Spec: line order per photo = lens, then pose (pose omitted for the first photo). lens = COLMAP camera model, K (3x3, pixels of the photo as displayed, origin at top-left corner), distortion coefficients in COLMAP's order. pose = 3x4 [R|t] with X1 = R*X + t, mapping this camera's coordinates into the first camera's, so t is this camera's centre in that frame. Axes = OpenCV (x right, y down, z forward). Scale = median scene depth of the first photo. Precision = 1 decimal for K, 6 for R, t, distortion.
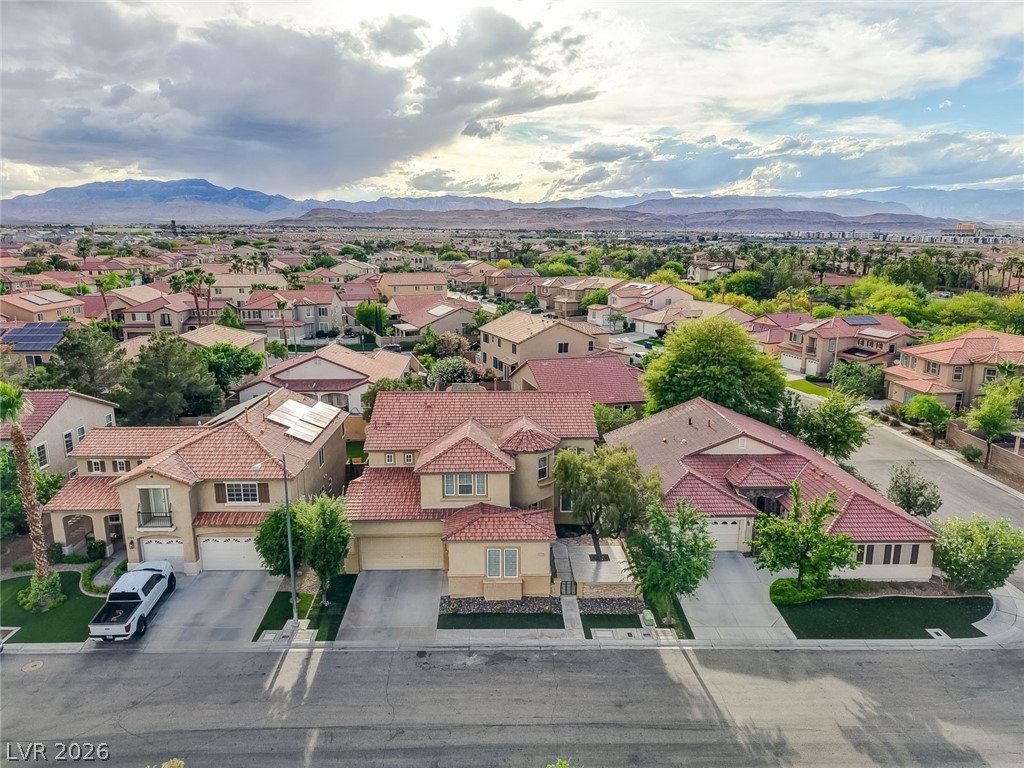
lens RADIAL K [[691.6, 0, 505.2], [0, 691.6, 382.8], [0, 0, 1]] dist [0.010958, -0.011395]
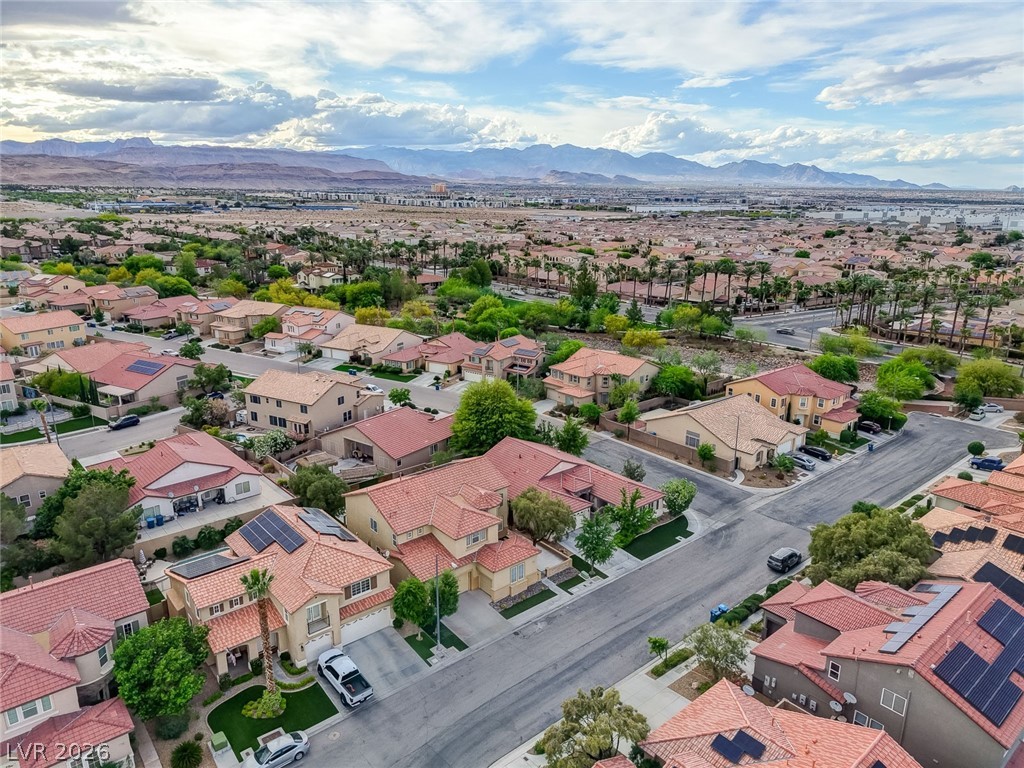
lens RADIAL K [[691.6, 0, 508.8], [0, 691.6, 384.4], [0, 0, 1]] dist [0.010958, -0.011395]
pose [[0.775359, -0.167637, 0.608865, -0.208520], [0.126457, 0.985811, 0.110385, -0.085993], [-0.618731, -0.008593, 0.785556, -0.080394]]
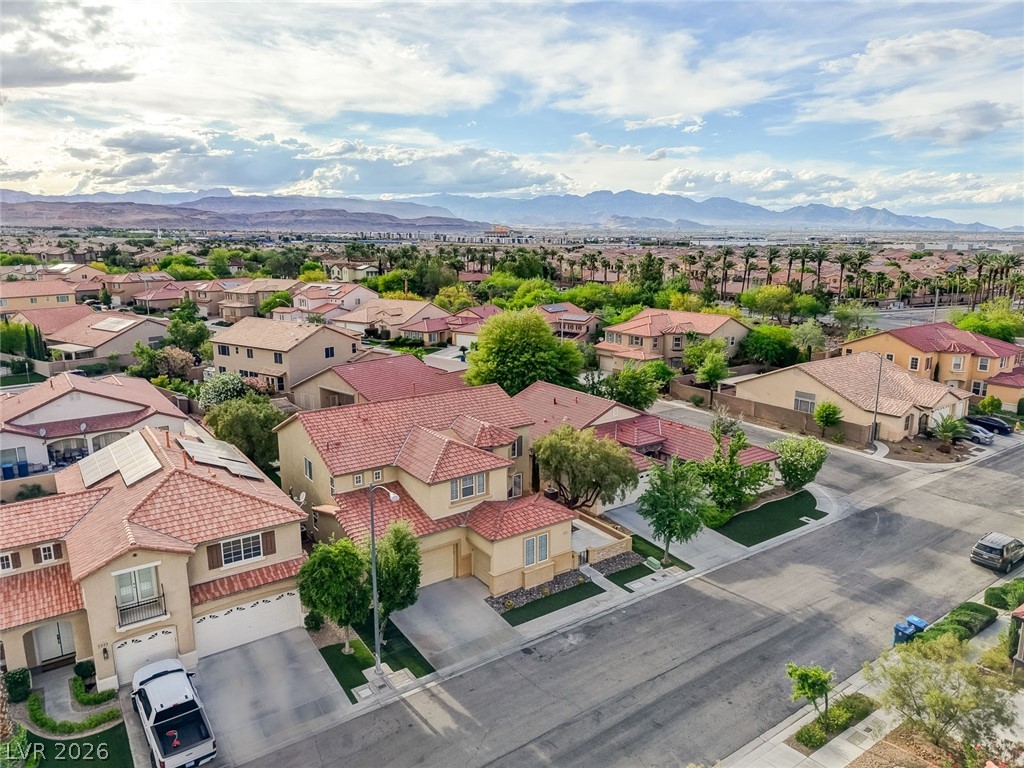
lens RADIAL K [[691.6, 0, 510.9], [0, 691.6, 389.2], [0, 0, 1]] dist [0.010958, -0.011395]
pose [[0.824789, -0.119826, 0.552598, -0.117506], [0.114904, 0.992415, 0.043695, -0.006223], [-0.553643, 0.027457, 0.832302, 0.028975]]
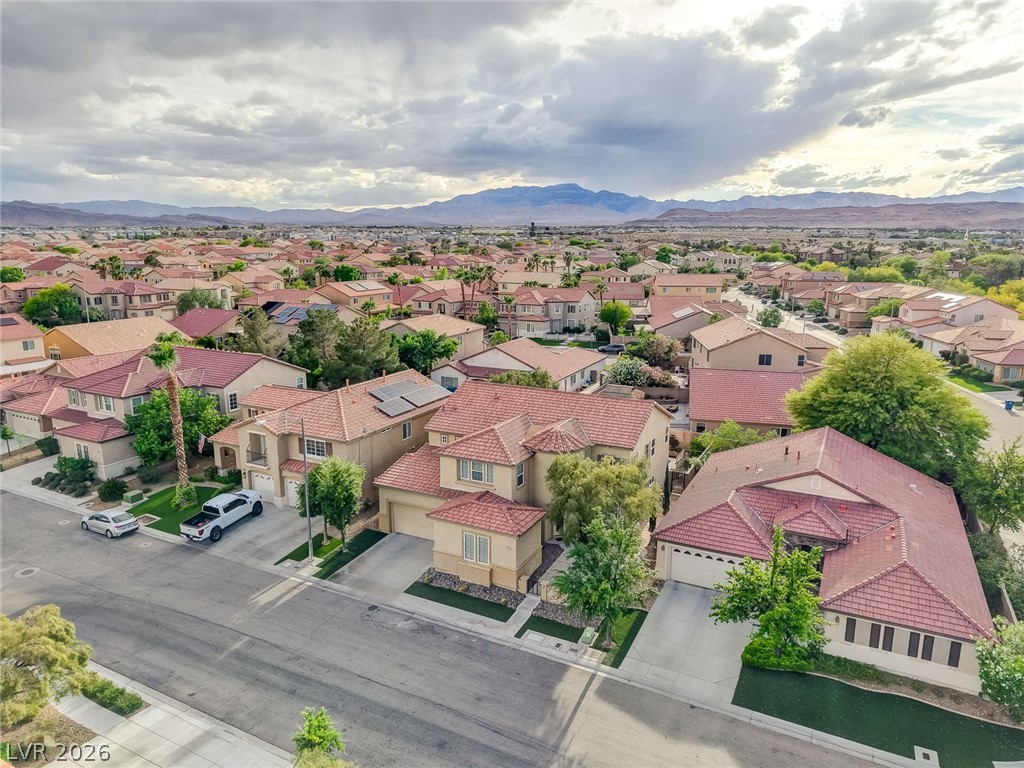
lens RADIAL K [[691.6, 0, 500.1], [0, 691.6, 368.2], [0, 0, 1]] dist [0.010958, -0.011395]
pose [[0.878187, 0.092257, -0.469336, 0.100182], [-0.101611, 0.994809, 0.005420, -0.004555], [0.467400, 0.042930, 0.883003, 0.014511]]
